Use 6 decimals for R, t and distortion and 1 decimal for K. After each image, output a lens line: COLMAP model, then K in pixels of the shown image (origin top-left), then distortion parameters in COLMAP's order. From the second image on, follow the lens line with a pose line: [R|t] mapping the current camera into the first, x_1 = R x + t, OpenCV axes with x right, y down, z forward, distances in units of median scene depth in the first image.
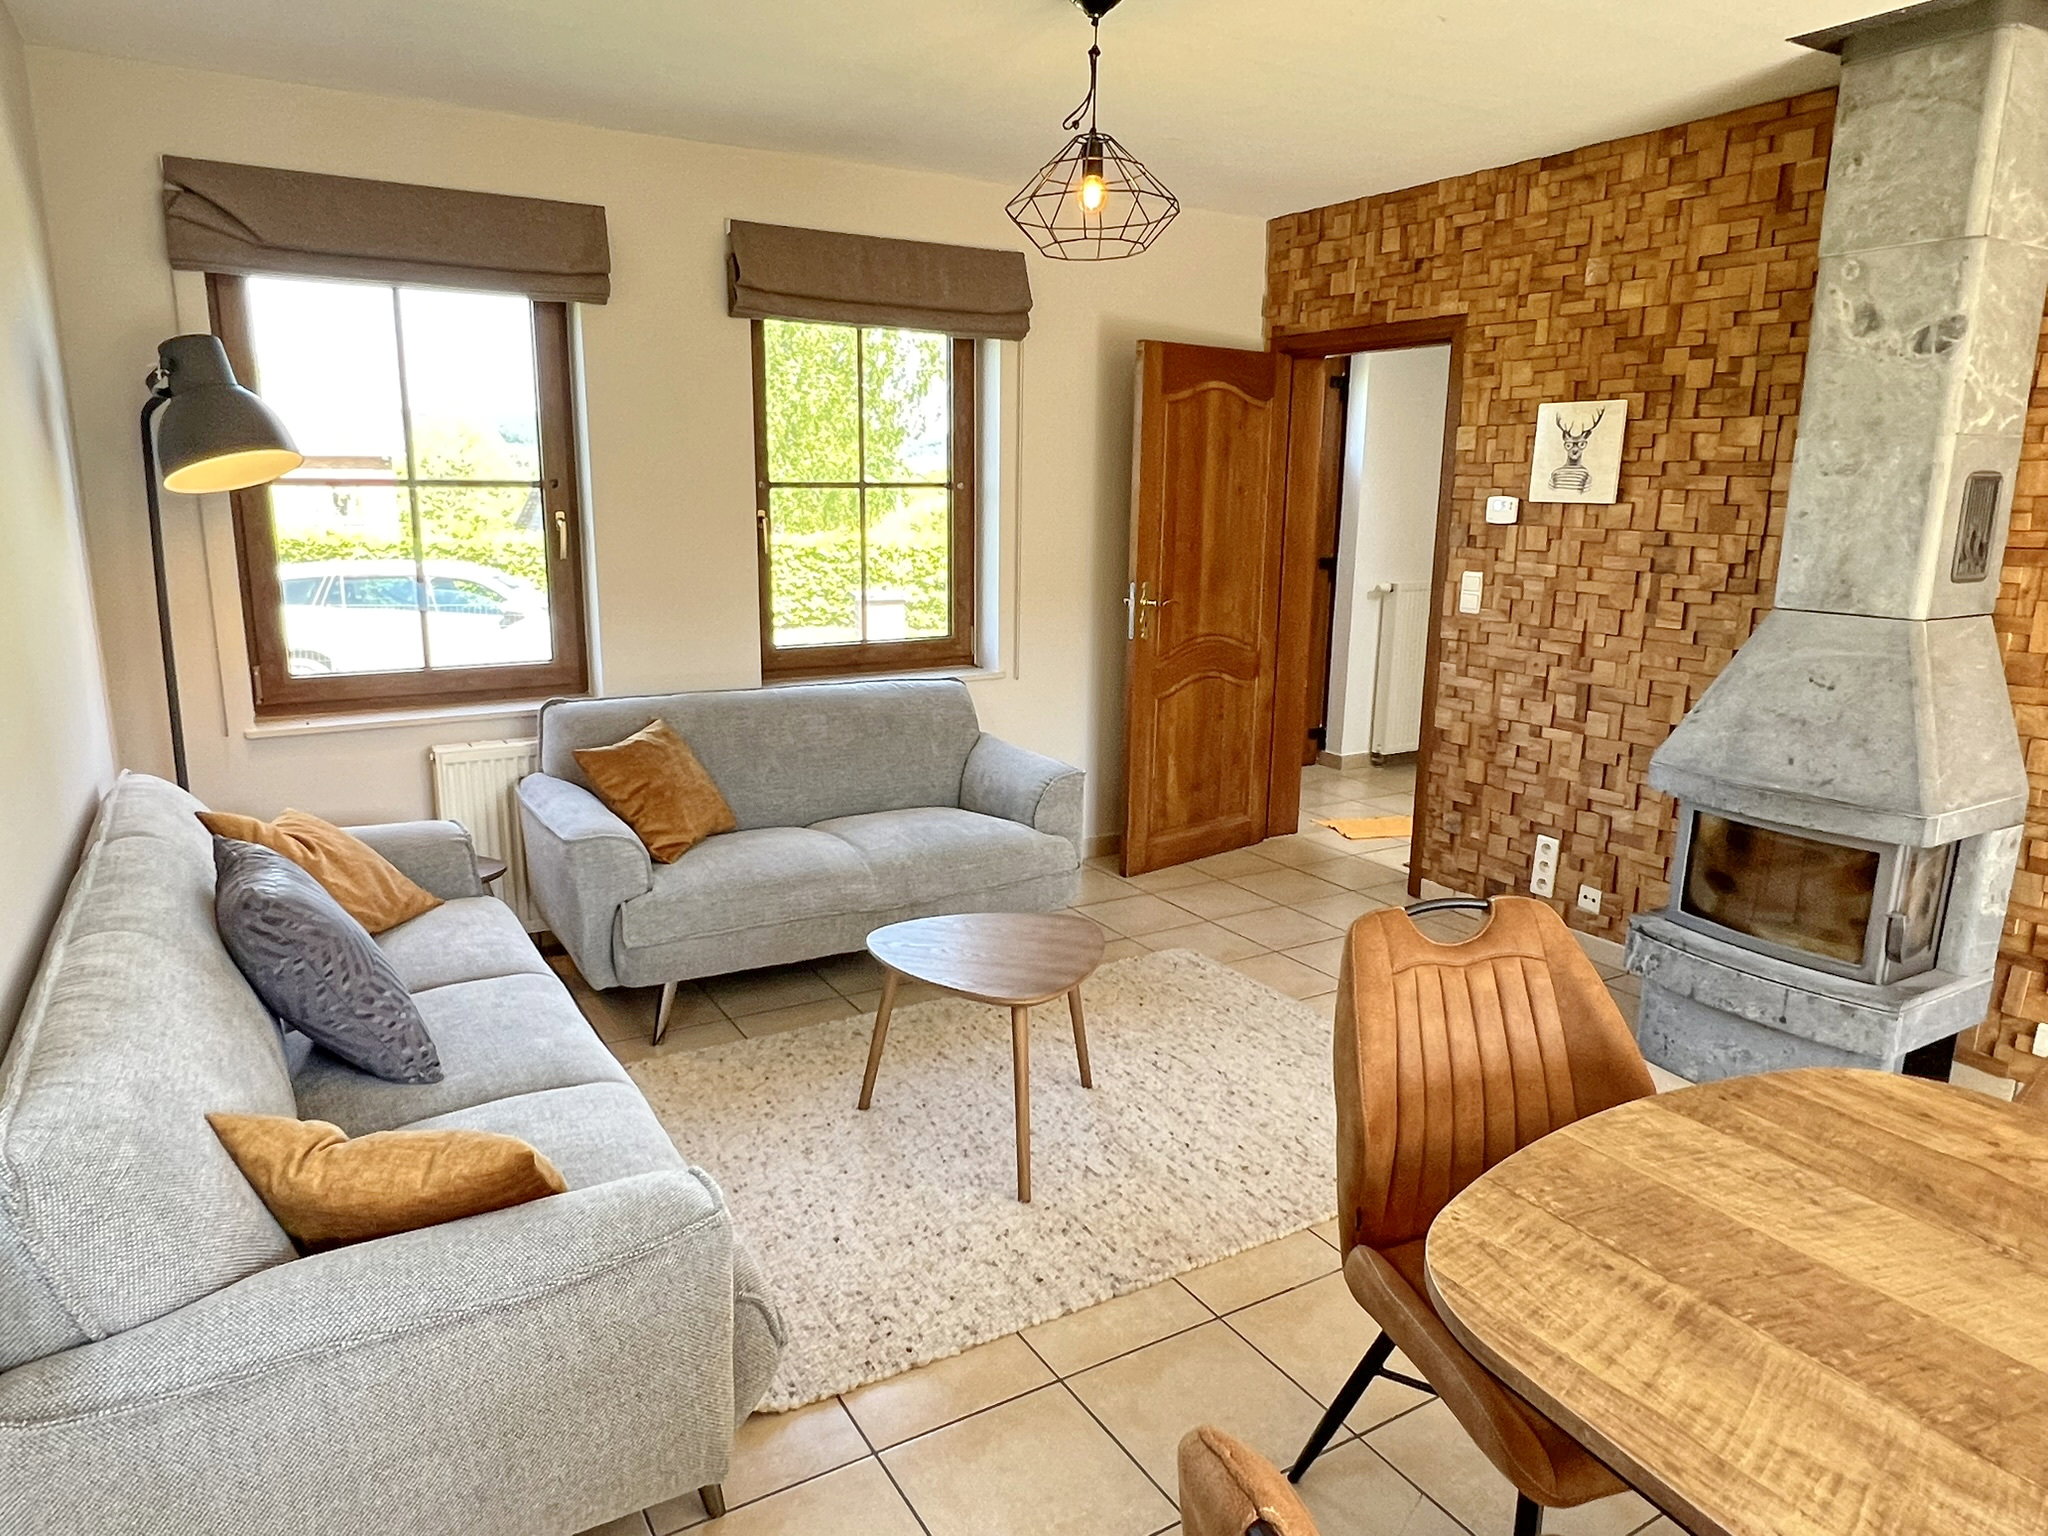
lens RADIAL K [[1299.0, 0, 1011.2], [0, 1299.0, 764.9], [0, 0, 1]] dist [-0.001814, -0.002128]
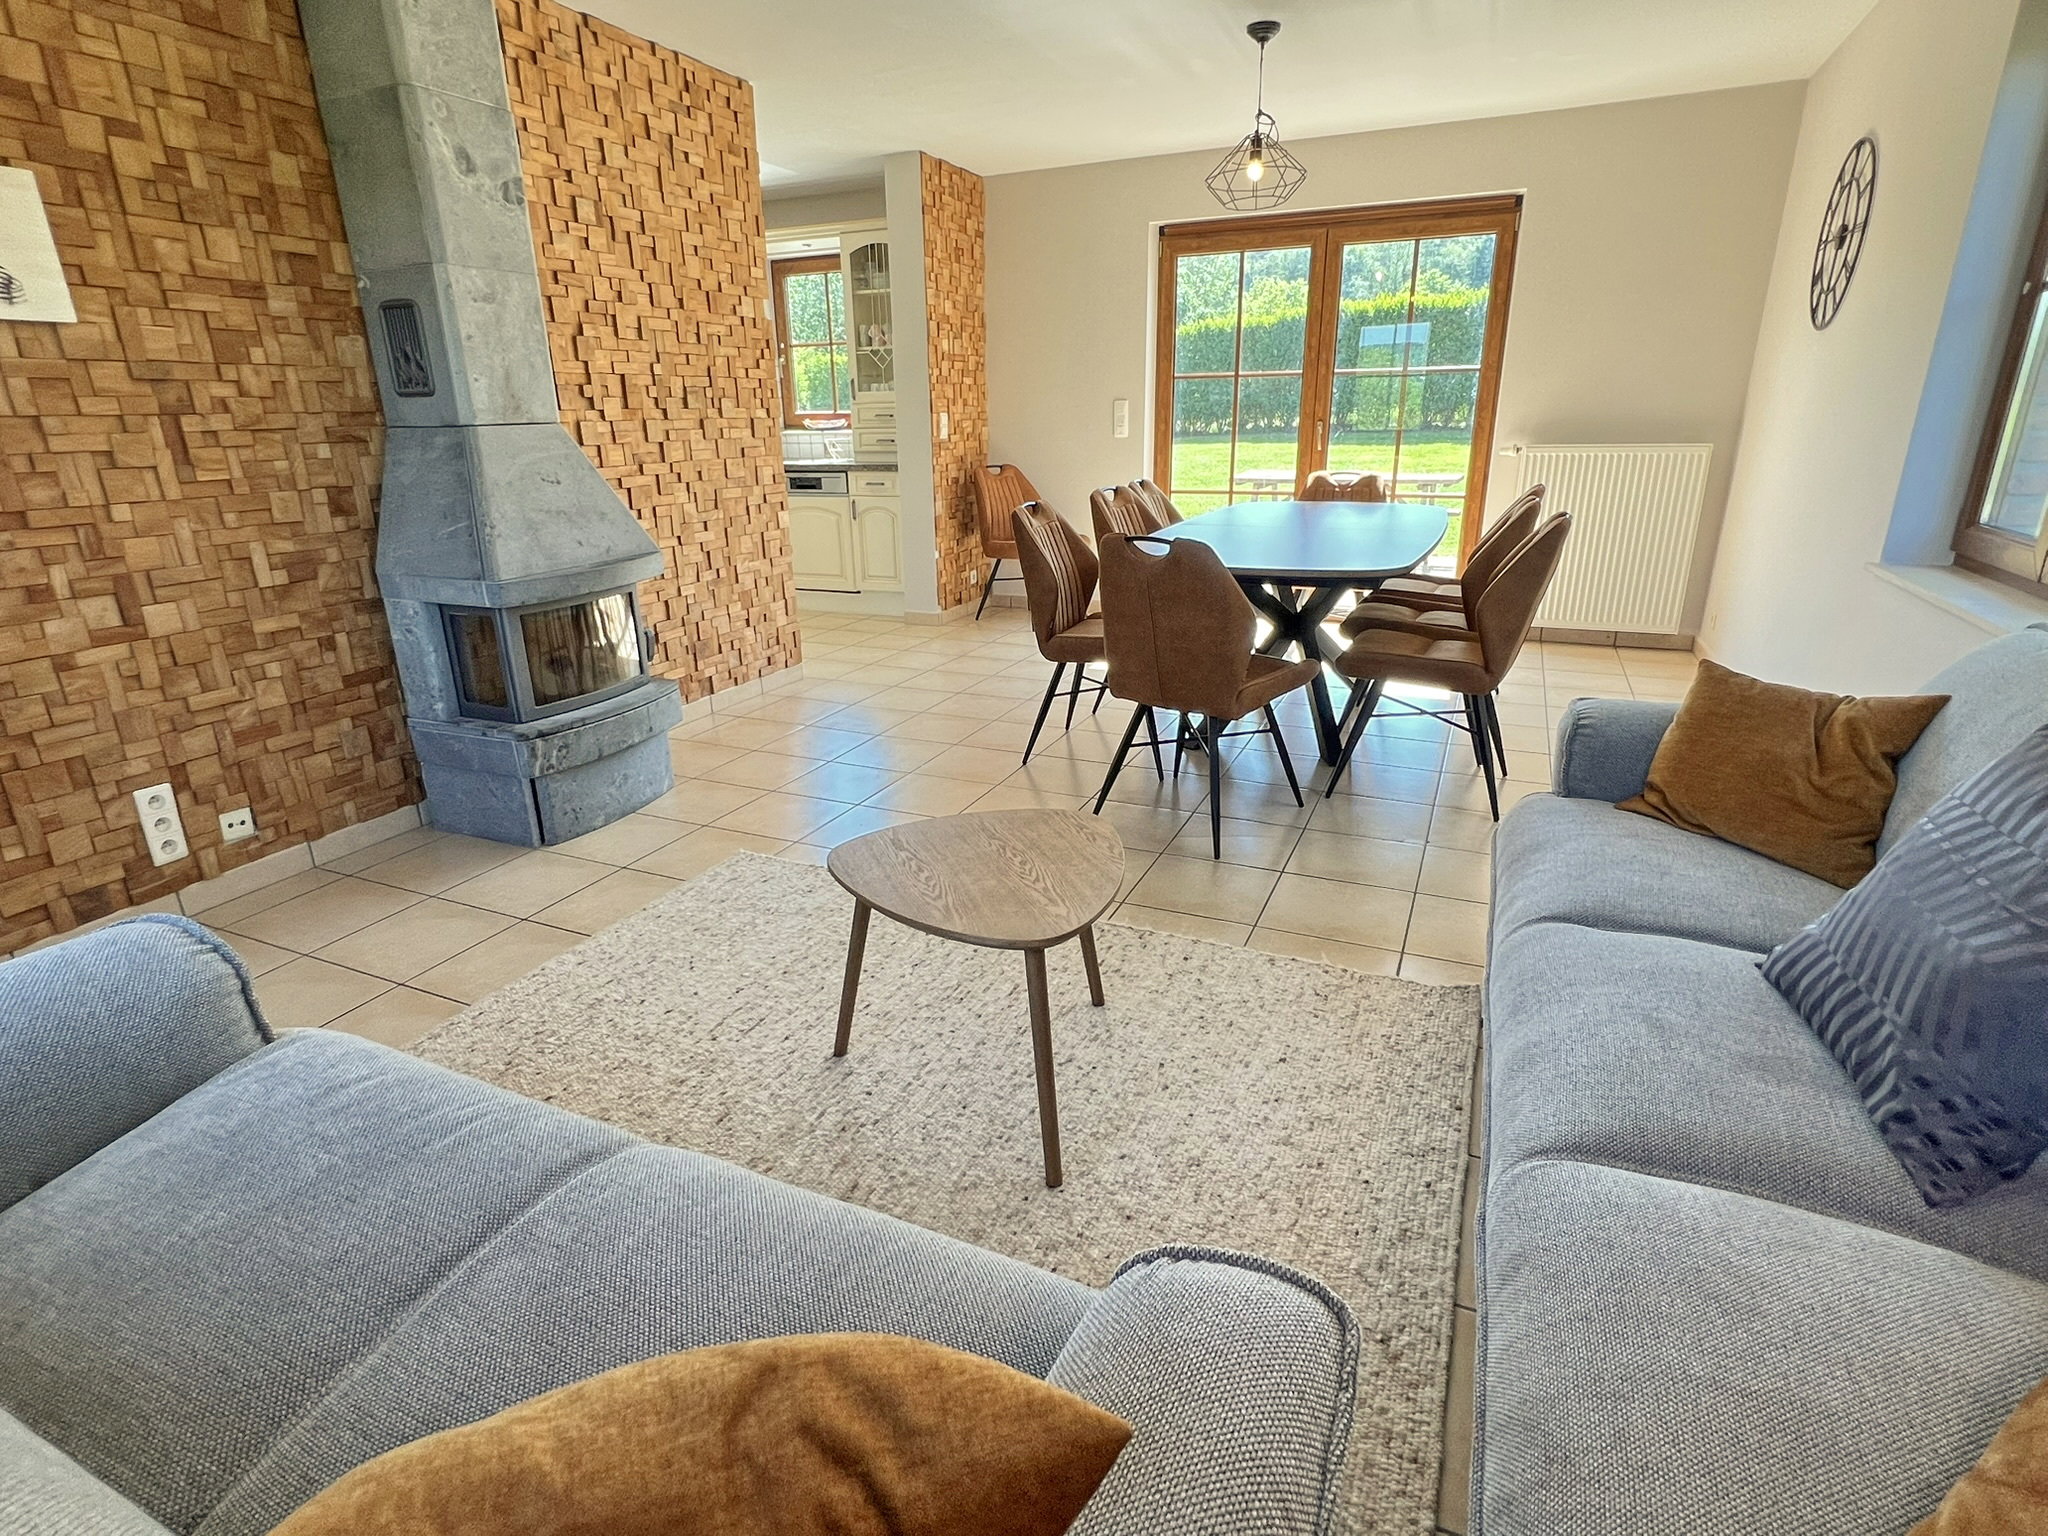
lens RADIAL K [[1037.5, 0, 1023.6], [0, 1037.5, 761.9], [0, 0, 1]] dist [-0.002240, -0.000202]
pose [[-0.569309, -0.269338, 0.776752, -0.378463], [0.186290, 0.877973, 0.440975, -0.142162], [-0.800739, 0.395752, -0.449663, 0.940330]]
